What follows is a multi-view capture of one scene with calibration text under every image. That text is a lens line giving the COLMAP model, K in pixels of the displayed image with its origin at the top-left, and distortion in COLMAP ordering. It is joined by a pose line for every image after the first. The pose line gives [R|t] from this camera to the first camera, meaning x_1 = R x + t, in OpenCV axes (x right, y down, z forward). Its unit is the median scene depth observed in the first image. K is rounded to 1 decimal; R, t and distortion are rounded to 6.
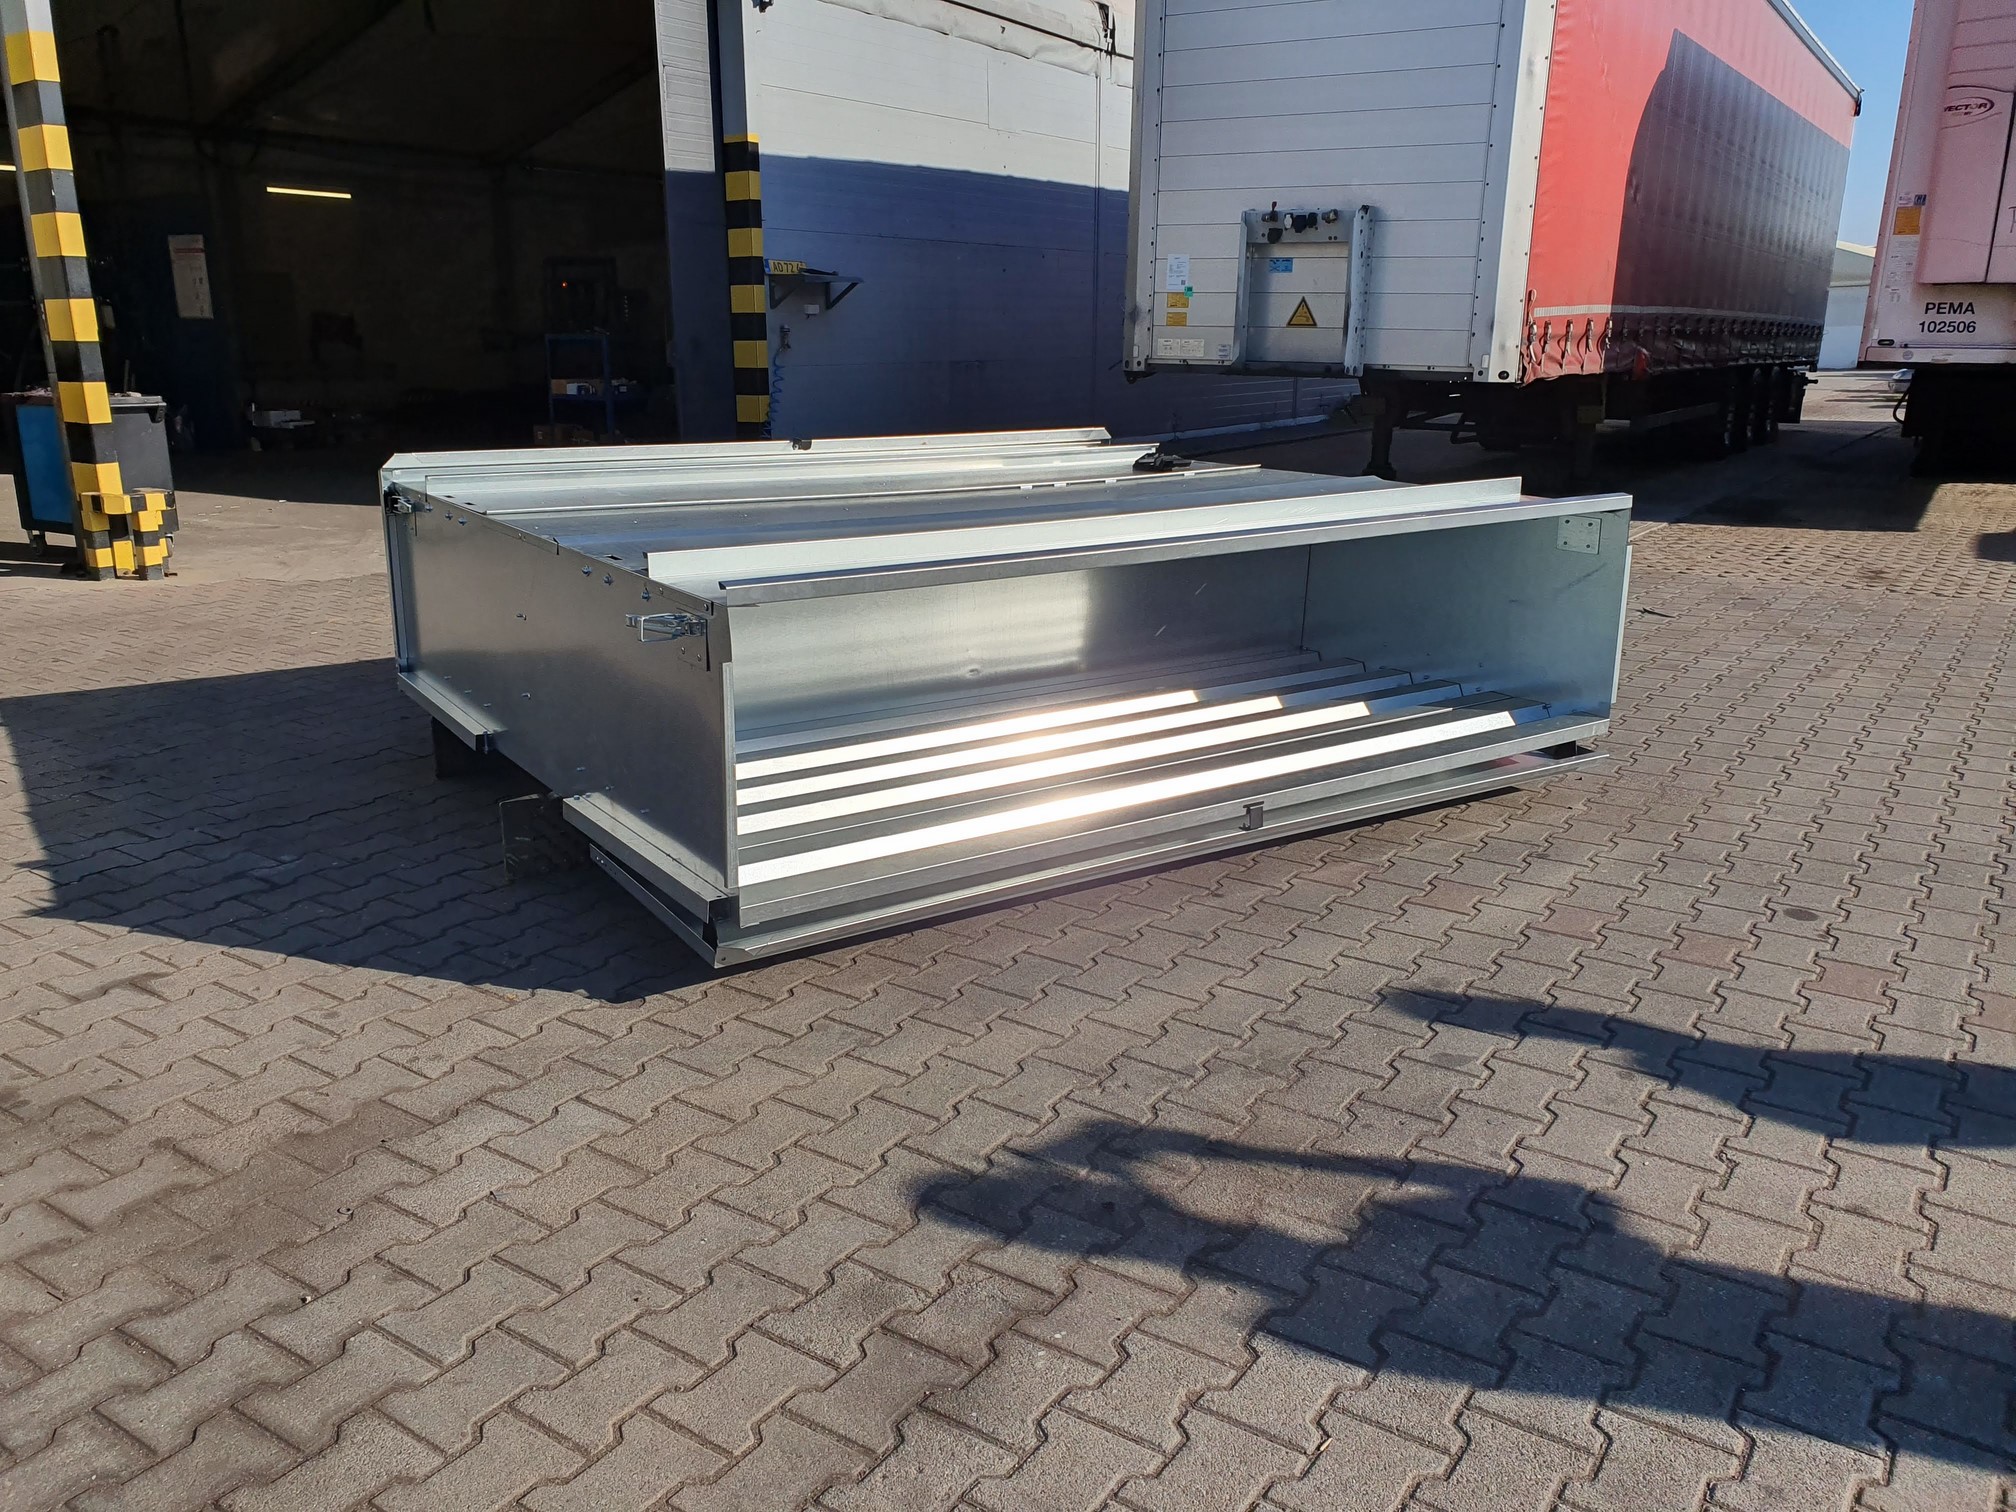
lens RADIAL K [[1527.4, 0, 1008.0], [0, 1527.4, 756.0], [0, 0, 1]] dist [0.004513, 0.008982]
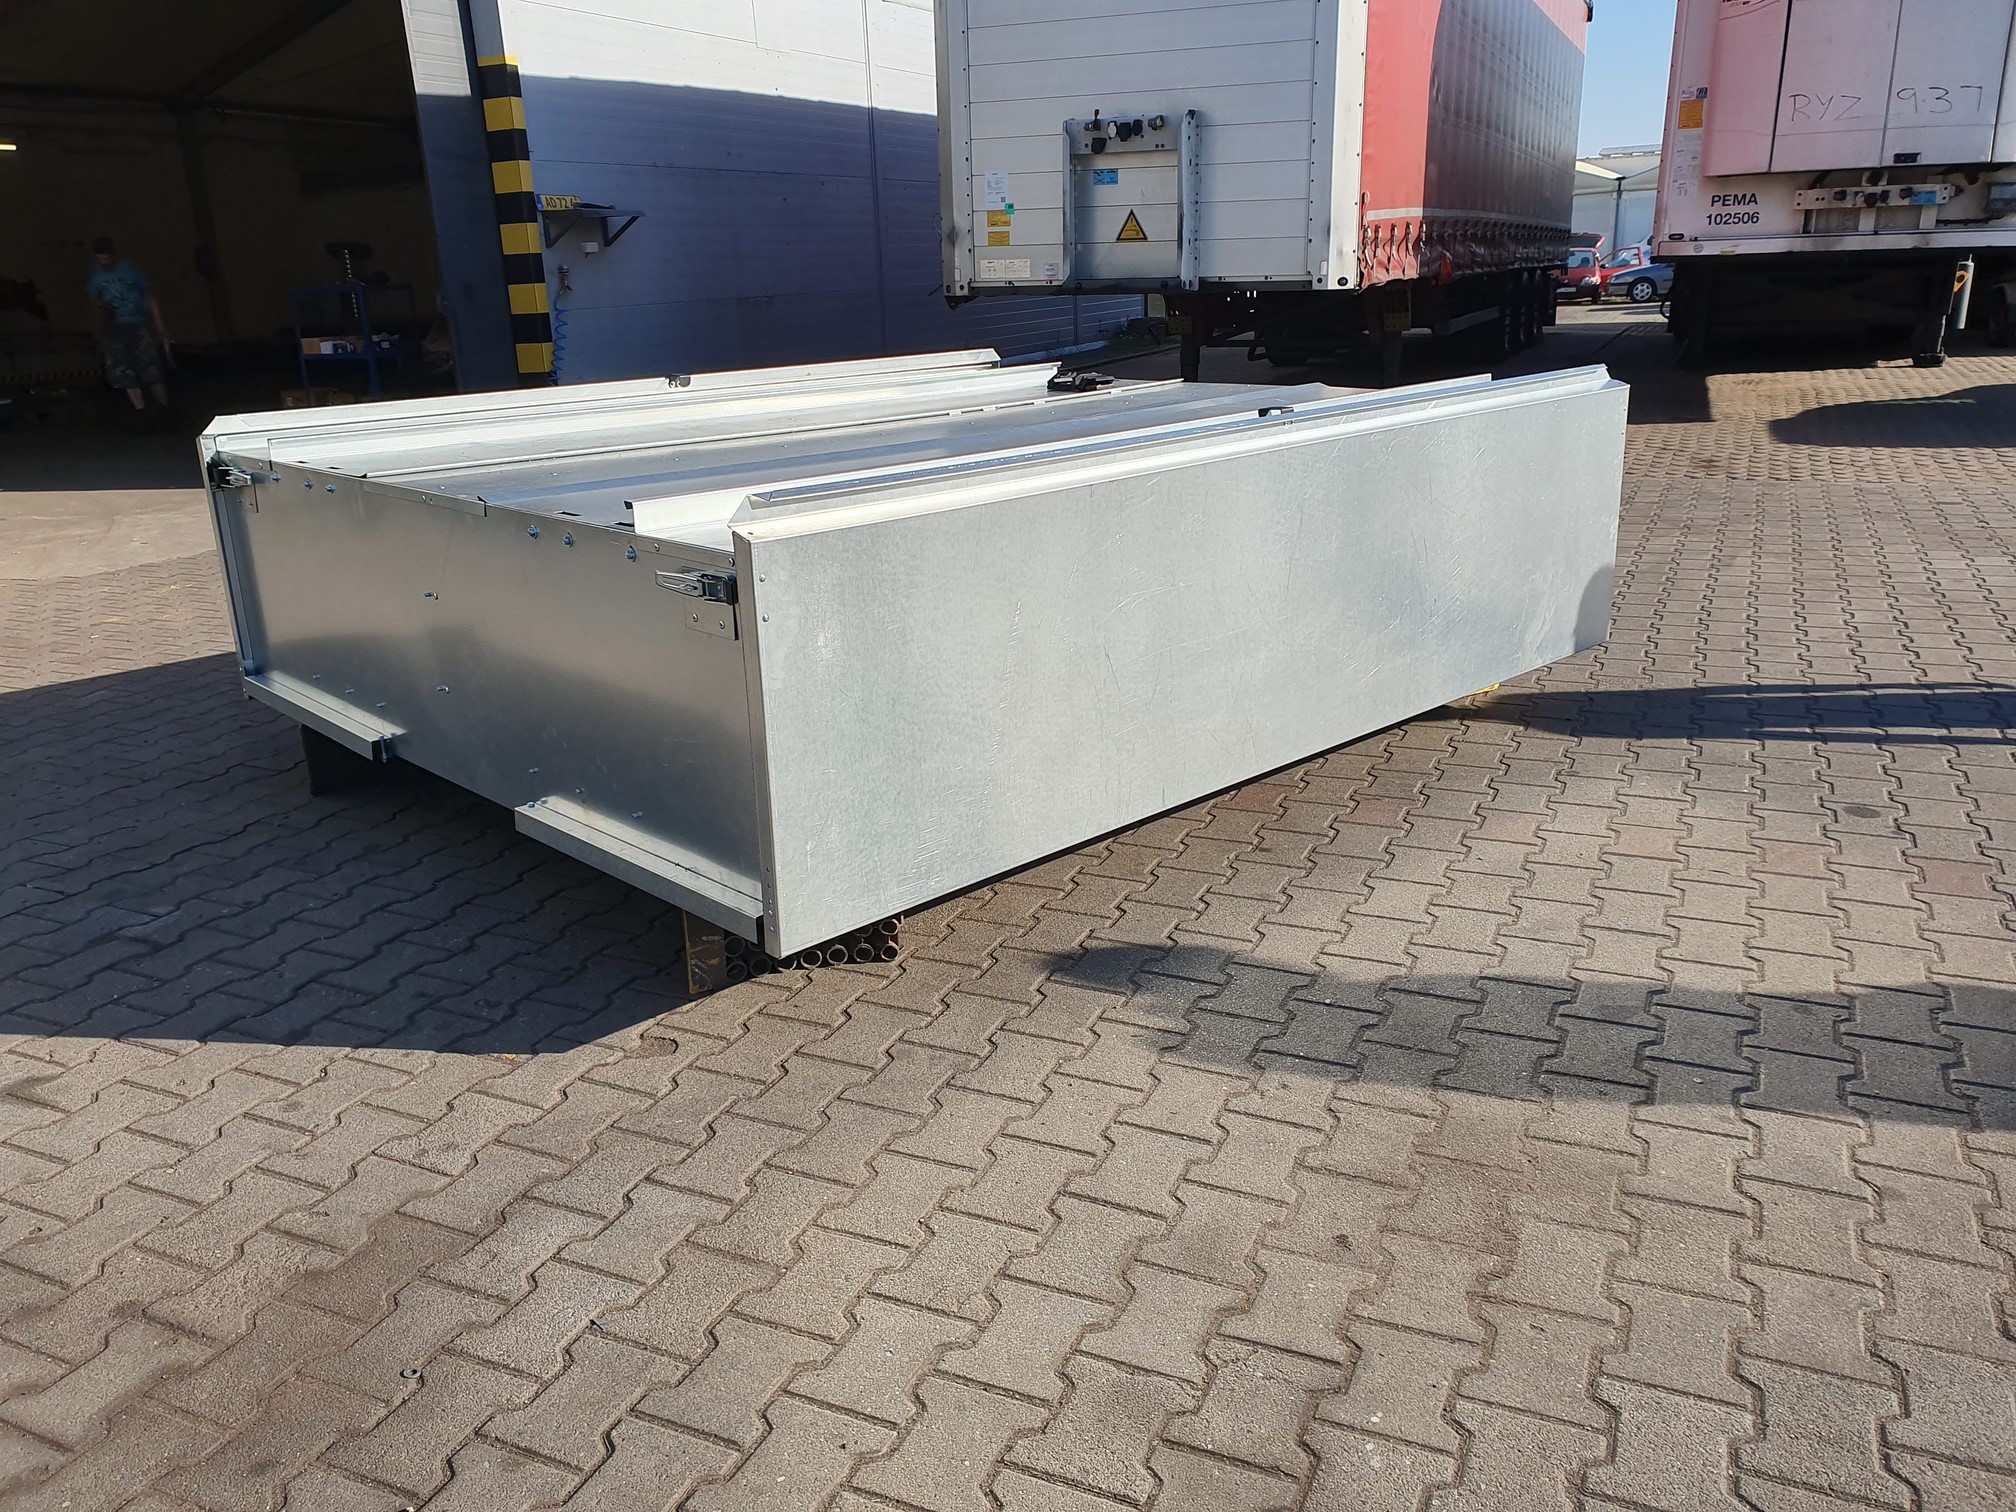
lens RADIAL K [[1545.6, 0, 1008.0], [0, 1545.6, 756.0], [0, 0, 1]] dist [-0.007803, 0.030625]
pose [[0.986894, -0.086302, 0.136355, -0.091317], [0.081416, 0.995836, 0.041025, -0.009372], [-0.139328, -0.029385, 0.989810, 0.081447]]
